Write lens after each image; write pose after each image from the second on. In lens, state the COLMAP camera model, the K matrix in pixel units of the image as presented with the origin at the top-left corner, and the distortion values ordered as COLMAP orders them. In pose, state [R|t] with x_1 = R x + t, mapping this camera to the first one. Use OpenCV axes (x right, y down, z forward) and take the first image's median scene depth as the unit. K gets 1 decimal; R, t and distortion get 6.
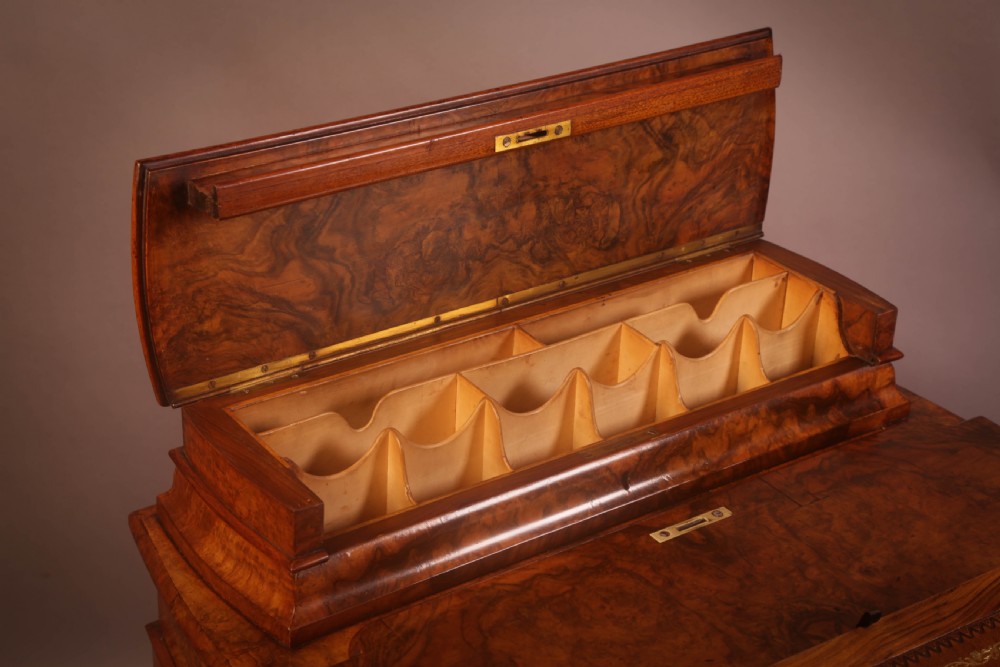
lens RADIAL K [[1903.3, 0, 500.0], [0, 1903.3, 333.5], [0, 0, 1]] dist [0.256828, 0.080531]
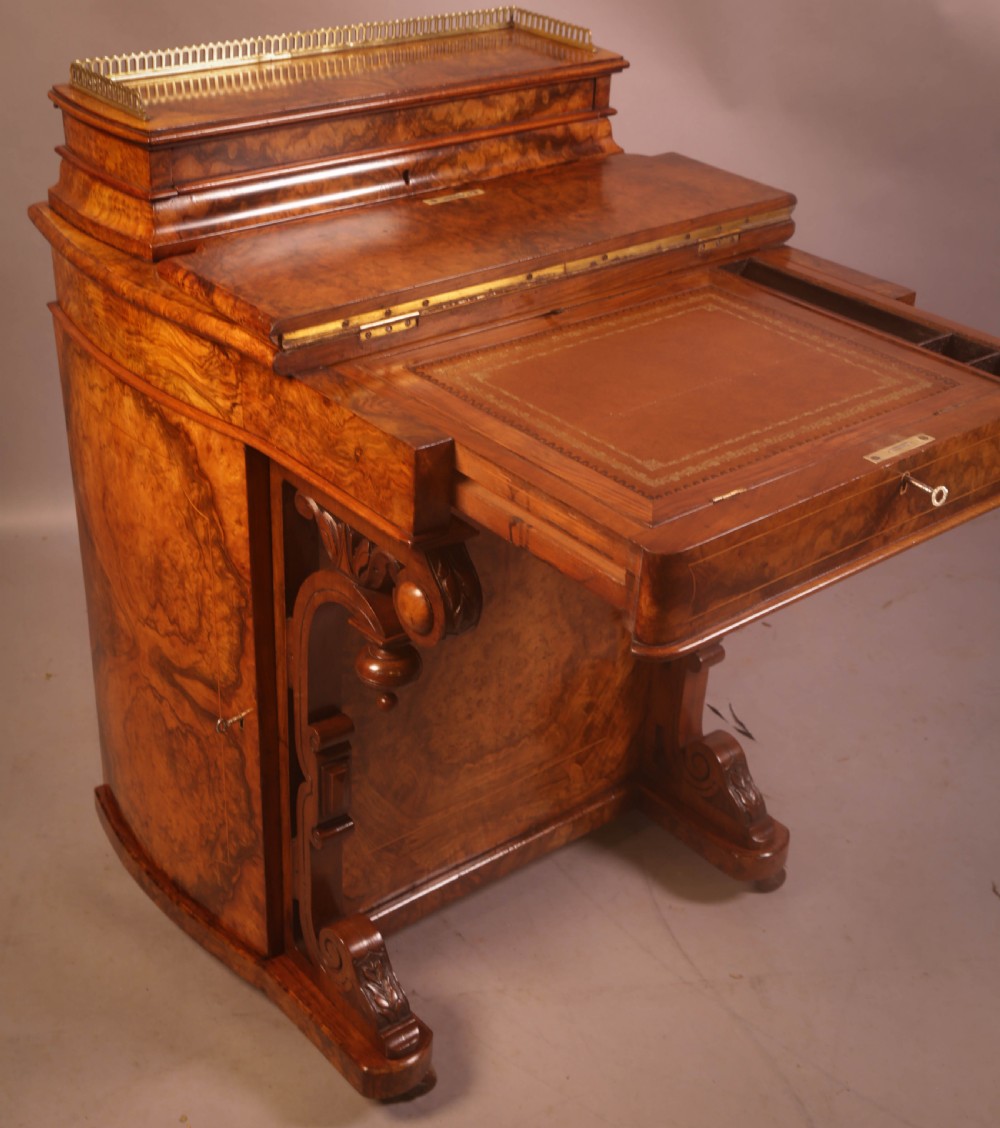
lens RADIAL K [[1636.1, 0, 499.2], [0, 1636.1, 587.9], [0, 0, 1]] dist [0.028062, 0.099922]
pose [[0.996520, -0.035977, 0.075189, 0.034581], [0.031347, 0.997592, 0.061874, 0.296908], [-0.077234, -0.059302, 0.995248, -0.158326]]
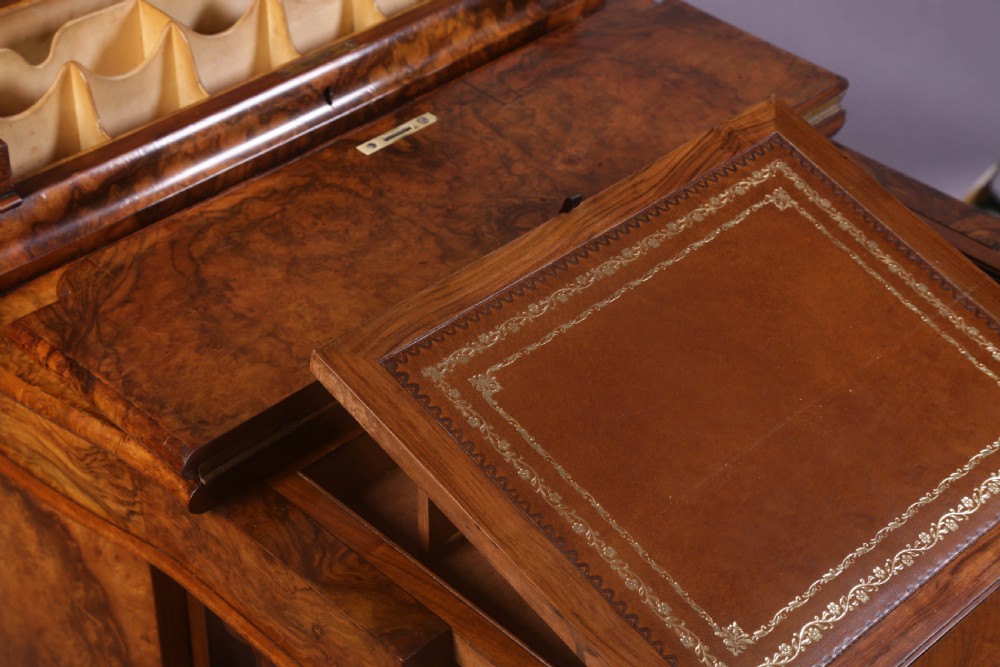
lens RADIAL K [[1903.3, 0, 500.0], [0, 1903.3, 333.5], [0, 0, 1]] dist [0.256828, 0.080531]
pose [[0.986045, -0.112105, 0.123078, 0.018241], [0.086690, 0.976906, 0.195292, 0.011704], [-0.142128, -0.181897, 0.972992, 0.006368]]
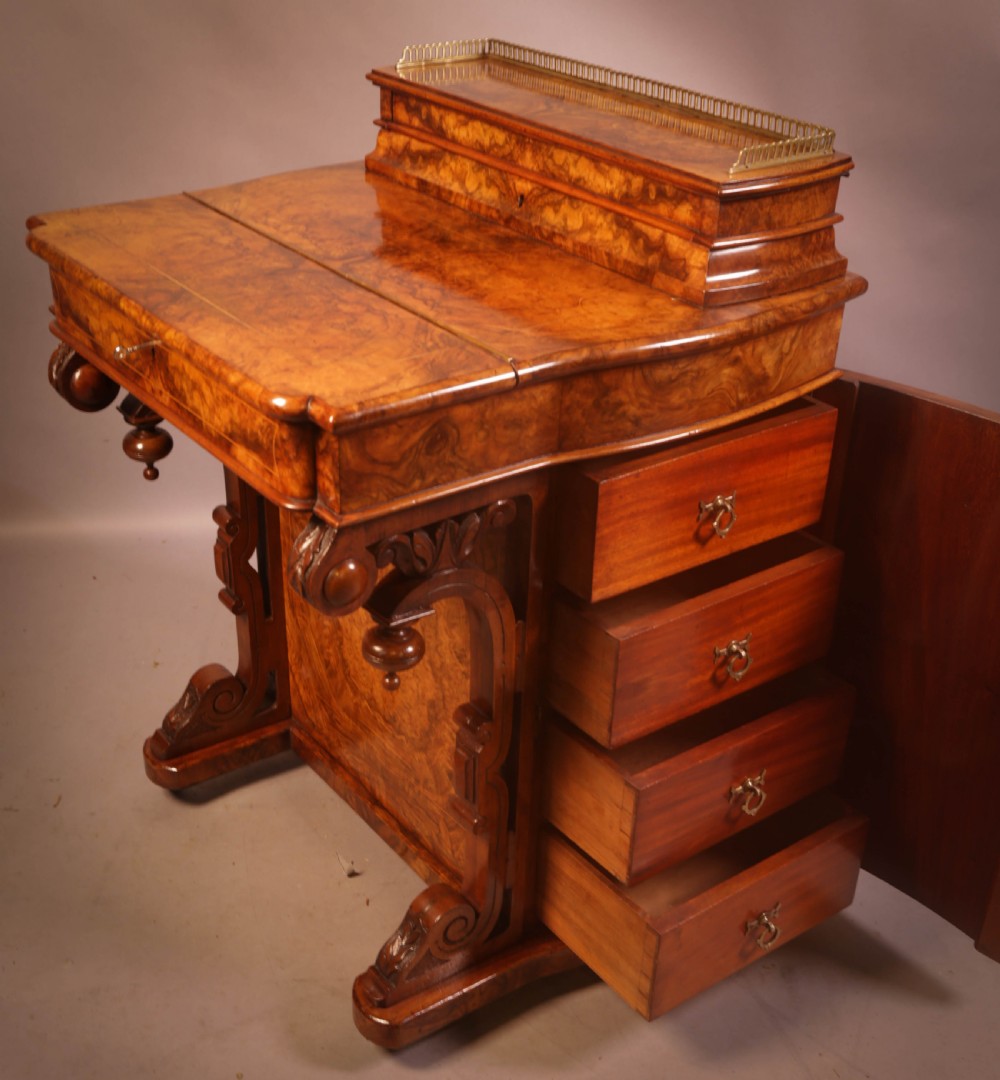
lens RADIAL K [[1446.8, 0, 499.9], [0, 1446.8, 604.4], [0, 0, 1]] dist [-0.004002, 0.001001]
pose [[0.022893, 0.485497, -0.873938, 1.165775], [-0.479082, 0.772586, 0.416644, -0.133885], [0.877472, 0.409150, 0.250279, 0.853680]]
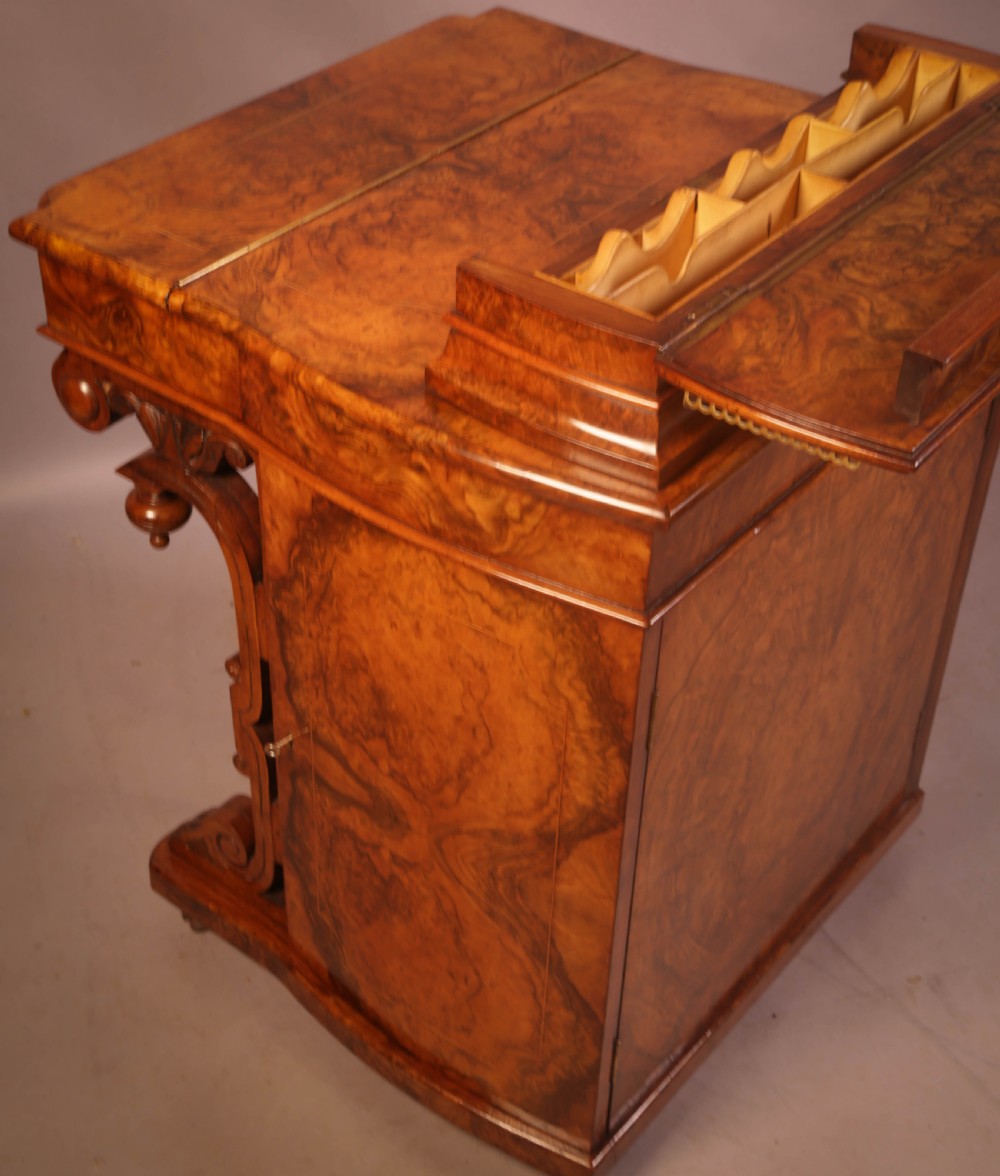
lens RADIAL K [[1814.2, 0, 500.0], [0, 1814.2, 588.0], [0, 0, 1]] dist [0.032668, 0.055475]
pose [[-0.955498, 0.130782, -0.264422, 0.455344], [-0.185041, 0.432375, 0.882503, -0.708637], [0.229745, 0.892159, -0.388934, 1.578326]]
